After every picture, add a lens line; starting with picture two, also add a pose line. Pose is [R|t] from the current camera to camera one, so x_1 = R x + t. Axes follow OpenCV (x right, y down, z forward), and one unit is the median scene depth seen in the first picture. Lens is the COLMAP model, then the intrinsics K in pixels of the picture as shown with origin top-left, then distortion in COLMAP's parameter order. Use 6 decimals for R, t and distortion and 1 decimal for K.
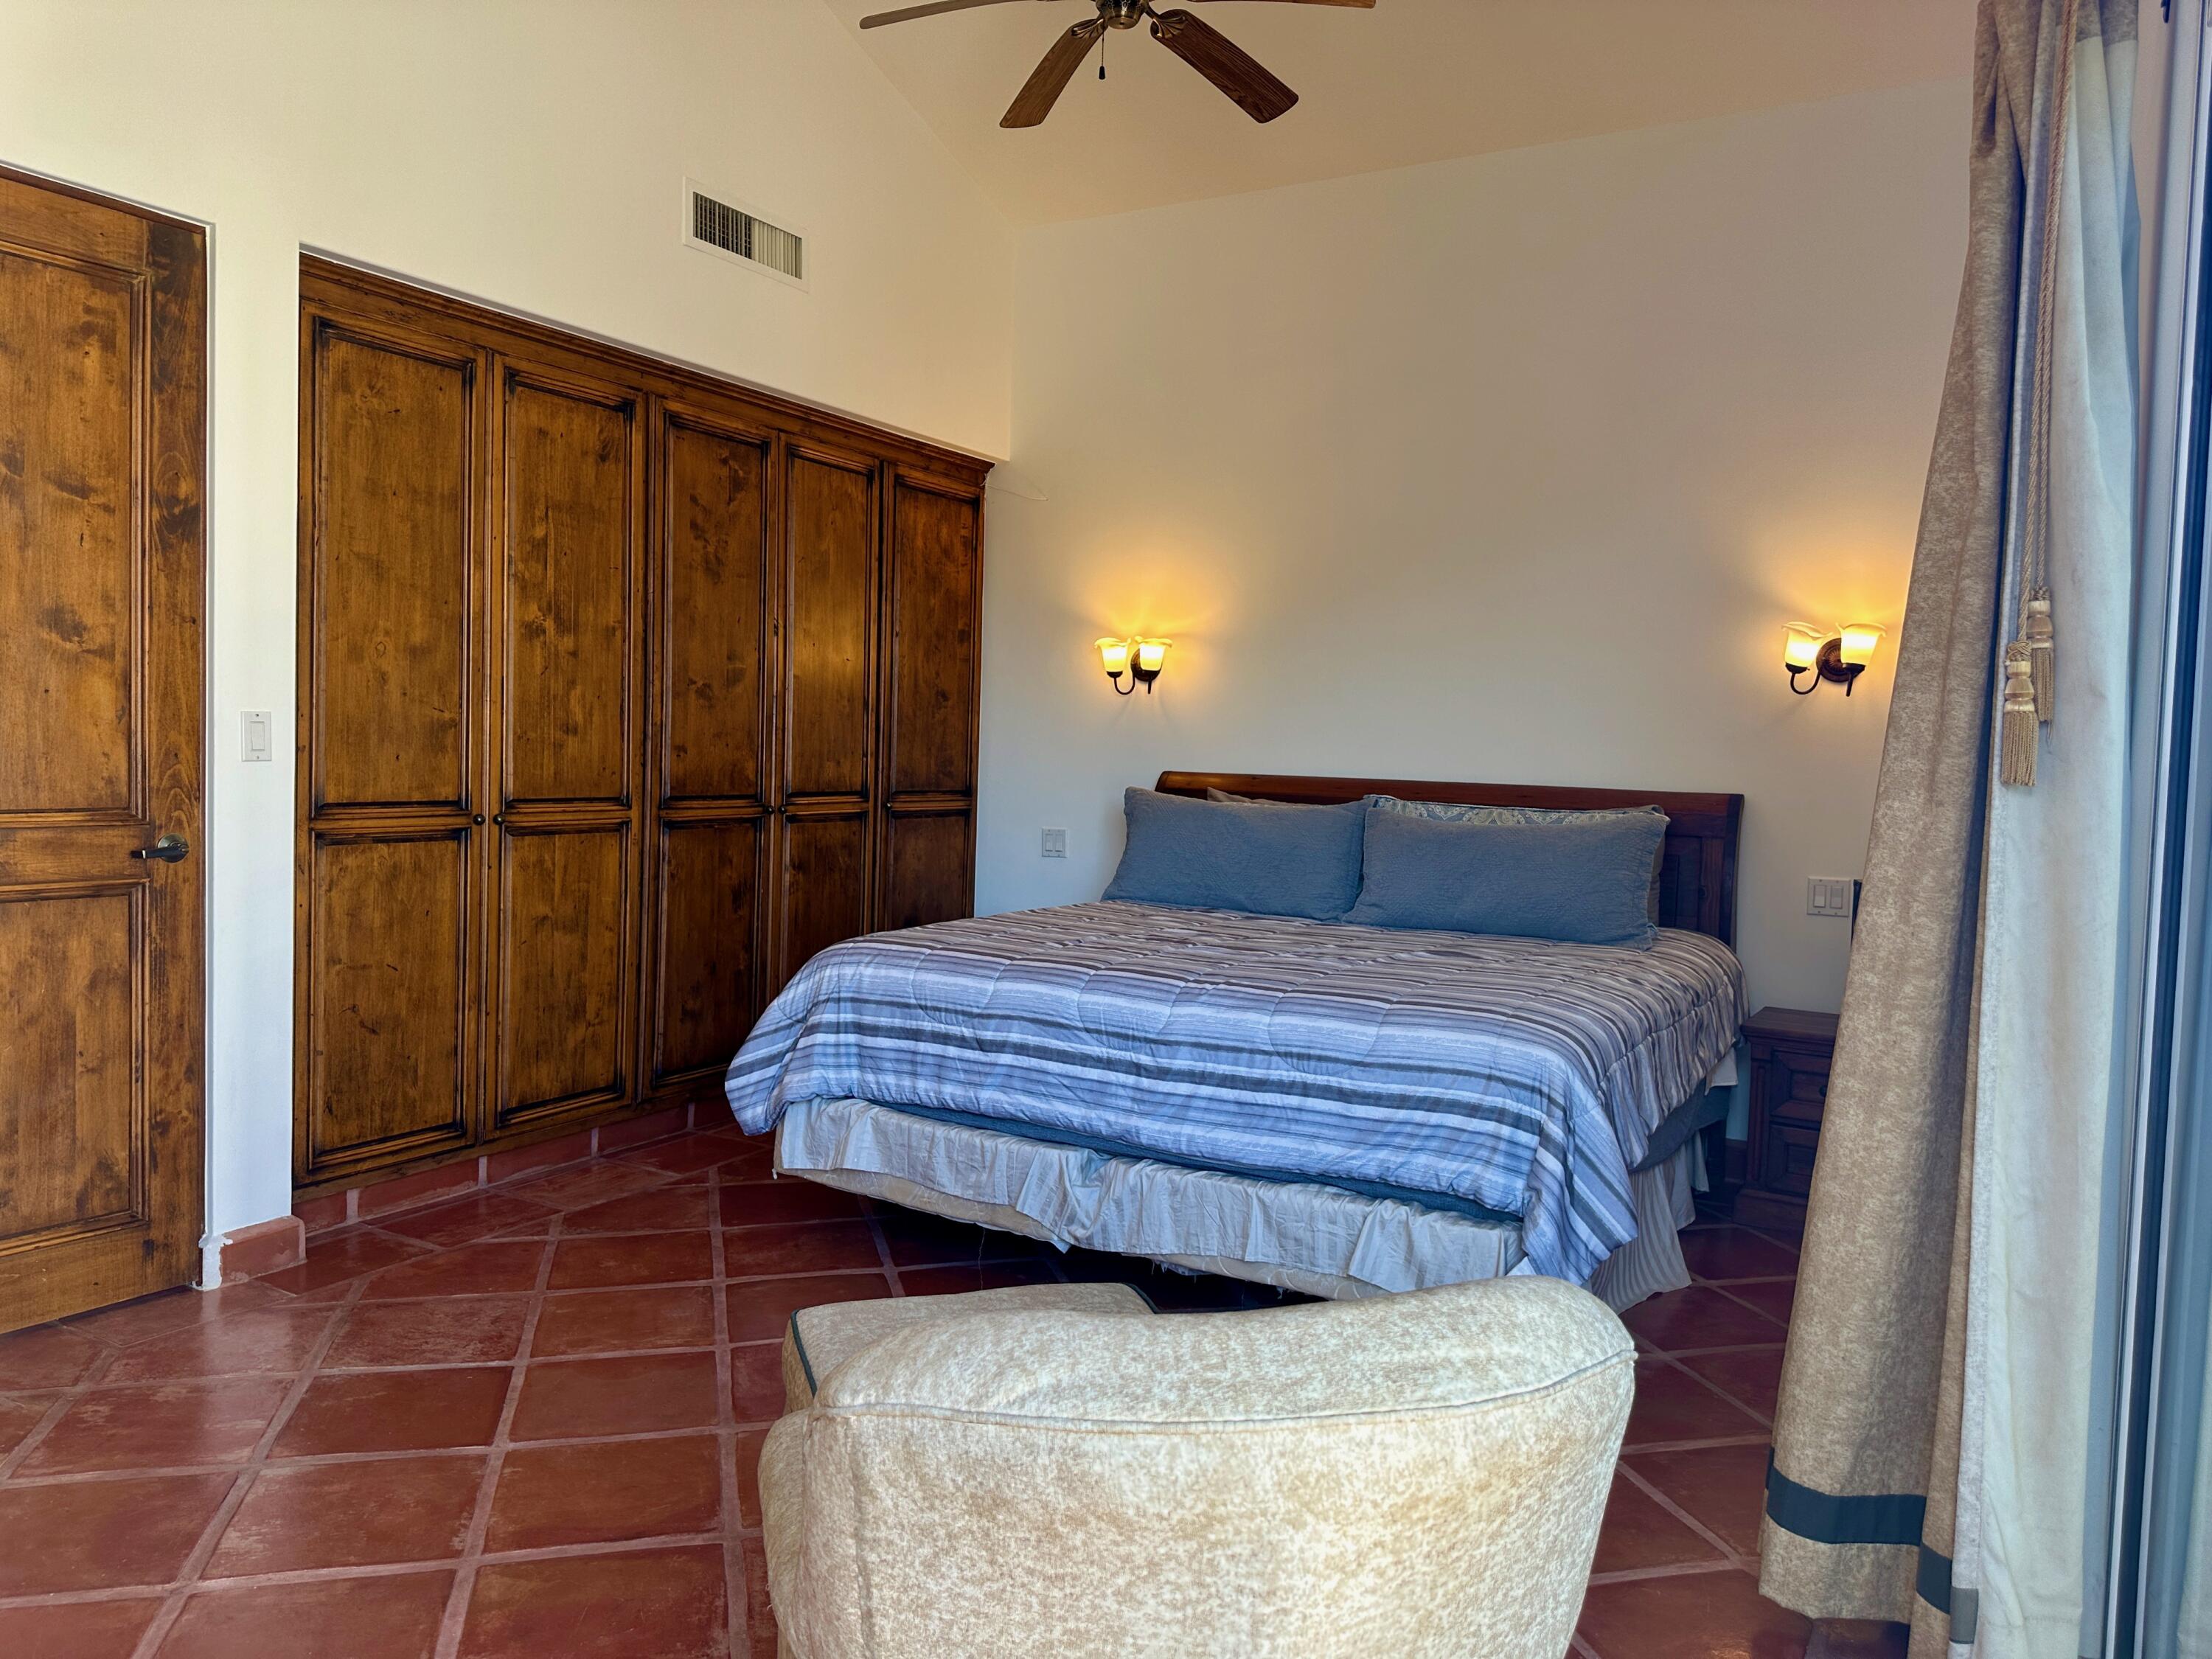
lens RADIAL K [[1541.3, 0, 1107.7], [0, 1541.3, 797.5], [0, 0, 1]] dist [0.085774, -0.147864]
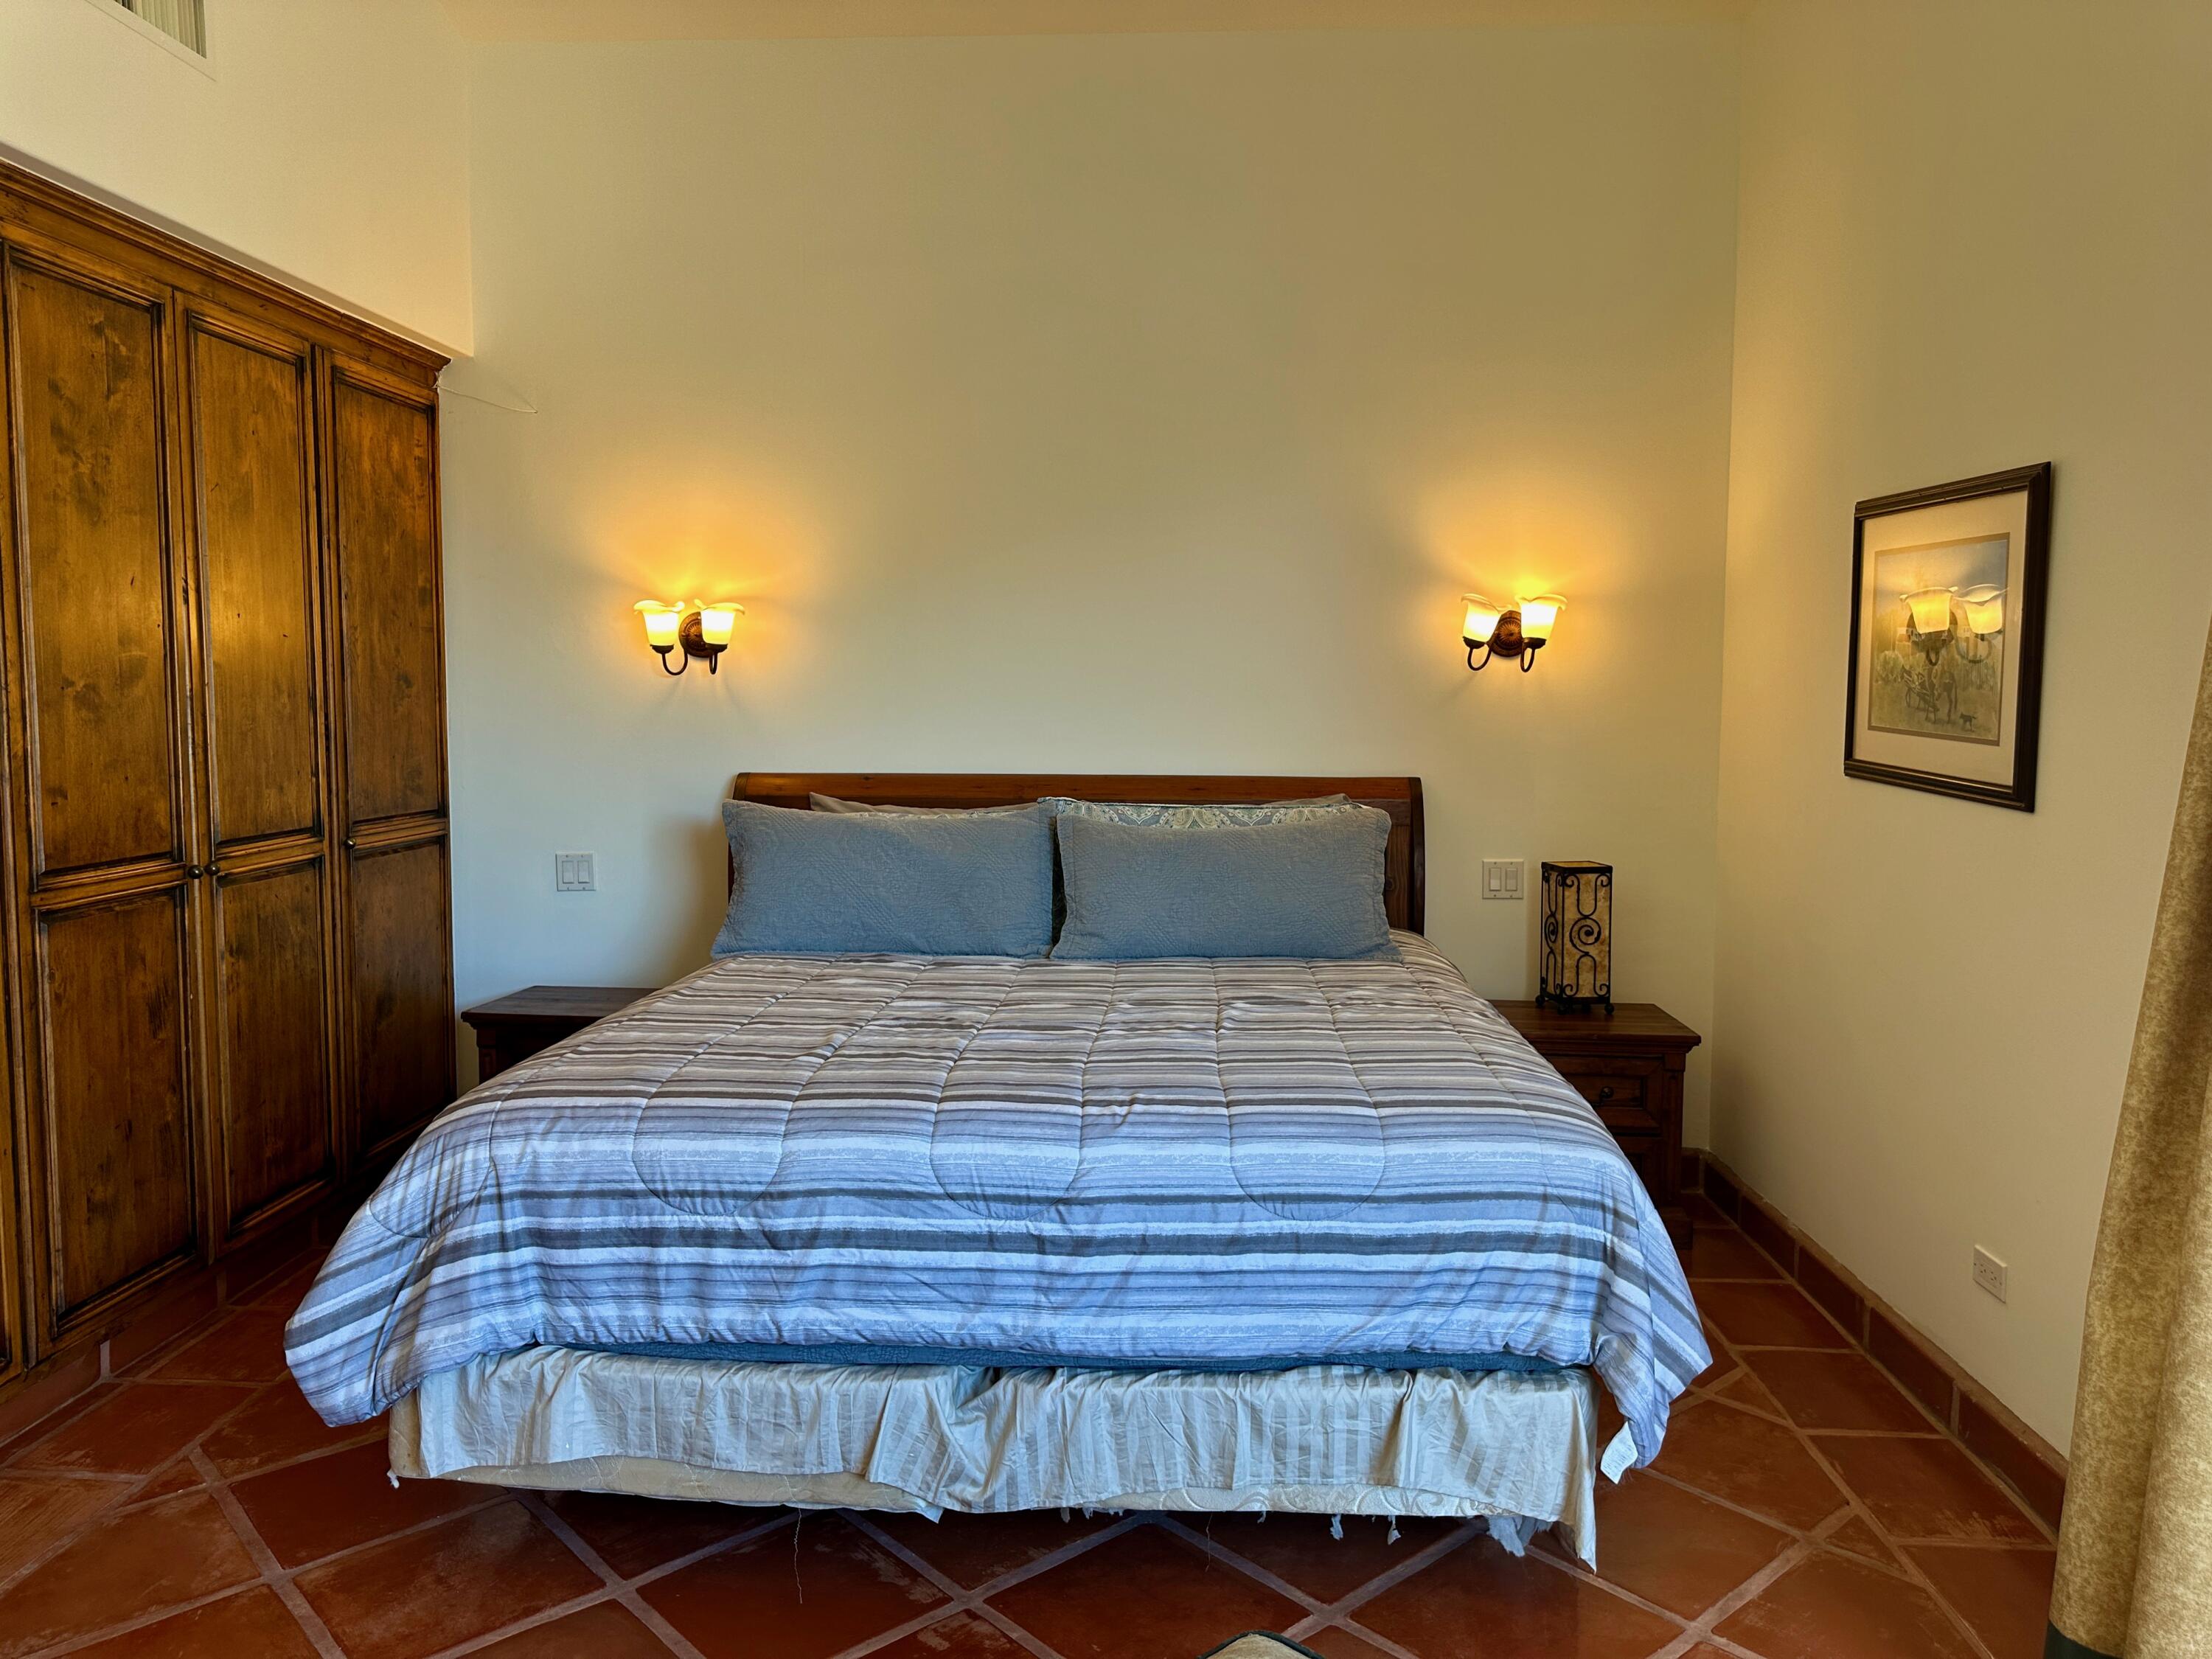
lens RADIAL K [[1541.3, 0, 1107.7], [0, 1541.3, 797.5], [0, 0, 1]] dist [0.085774, -0.147864]
pose [[0.888661, -0.058728, 0.454788, -0.237642], [0.040404, 0.997936, 0.049915, -0.055603], [-0.456780, -0.025983, 0.889200, 0.329081]]
